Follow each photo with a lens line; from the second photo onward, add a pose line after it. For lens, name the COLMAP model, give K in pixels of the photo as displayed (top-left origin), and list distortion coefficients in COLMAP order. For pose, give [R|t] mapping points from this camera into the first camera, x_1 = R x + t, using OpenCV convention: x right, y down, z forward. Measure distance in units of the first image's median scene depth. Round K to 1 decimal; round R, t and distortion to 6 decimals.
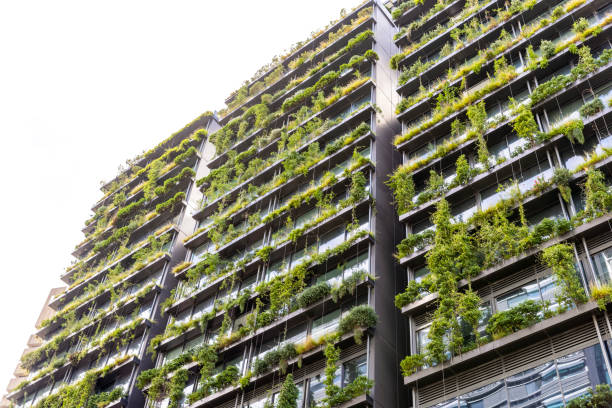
lens RADIAL K [[641.5, 0, 306.0], [0, 641.5, 204.0], [0, 0, 1]] dist [0.019729, 0.009097]
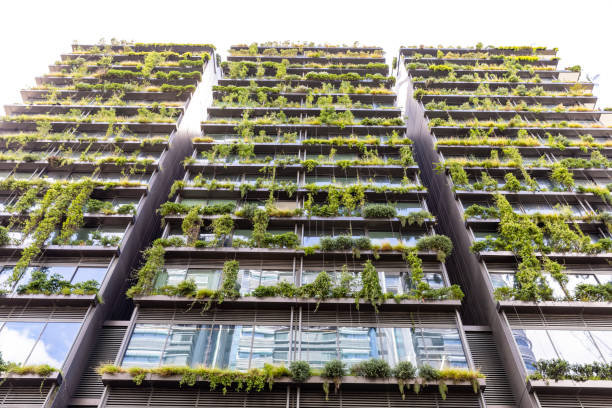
lens RADIAL K [[405.9, 0, 306.0], [0, 405.9, 204.0], [0, 0, 1]] dist [0.014344, -0.002116]
pose [[0.788111, 0.453833, 0.415831, -0.322166], [-0.465631, 0.881405, -0.079459, 0.185625], [-0.402577, -0.131001, 0.905964, 0.228559]]
